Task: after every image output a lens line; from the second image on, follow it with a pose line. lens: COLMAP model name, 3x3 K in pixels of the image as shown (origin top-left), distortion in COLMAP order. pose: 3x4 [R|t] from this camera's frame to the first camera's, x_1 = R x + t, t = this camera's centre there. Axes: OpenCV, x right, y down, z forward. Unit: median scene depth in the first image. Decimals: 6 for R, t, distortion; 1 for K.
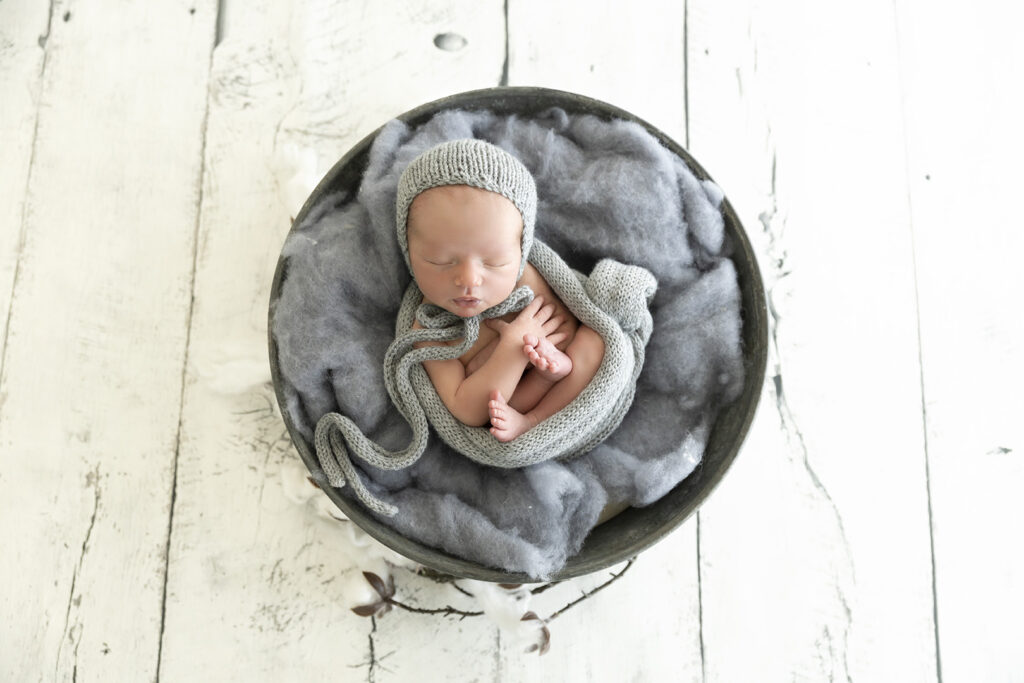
lens RADIAL K [[1078.2, 0, 511.6], [0, 1078.2, 341.3], [0, 0, 1]] dist [-0.001711, 0.000000]
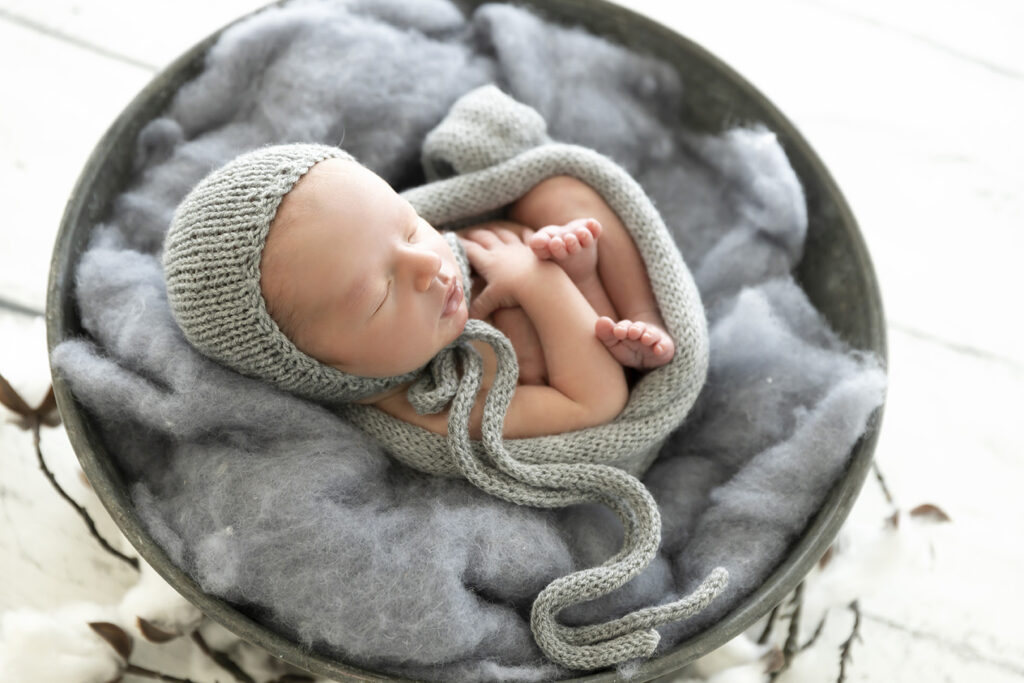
lens RADIAL K [[2019.3, 0, 508.8], [0, 2019.3, 344.1], [0, 0, 1]] dist [-0.096524, 0.000000]
pose [[0.291194, -0.793424, 0.534495, -0.621913], [0.907515, 0.405876, 0.108081, -0.113364], [-0.302692, 0.453590, 0.838232, 0.070114]]
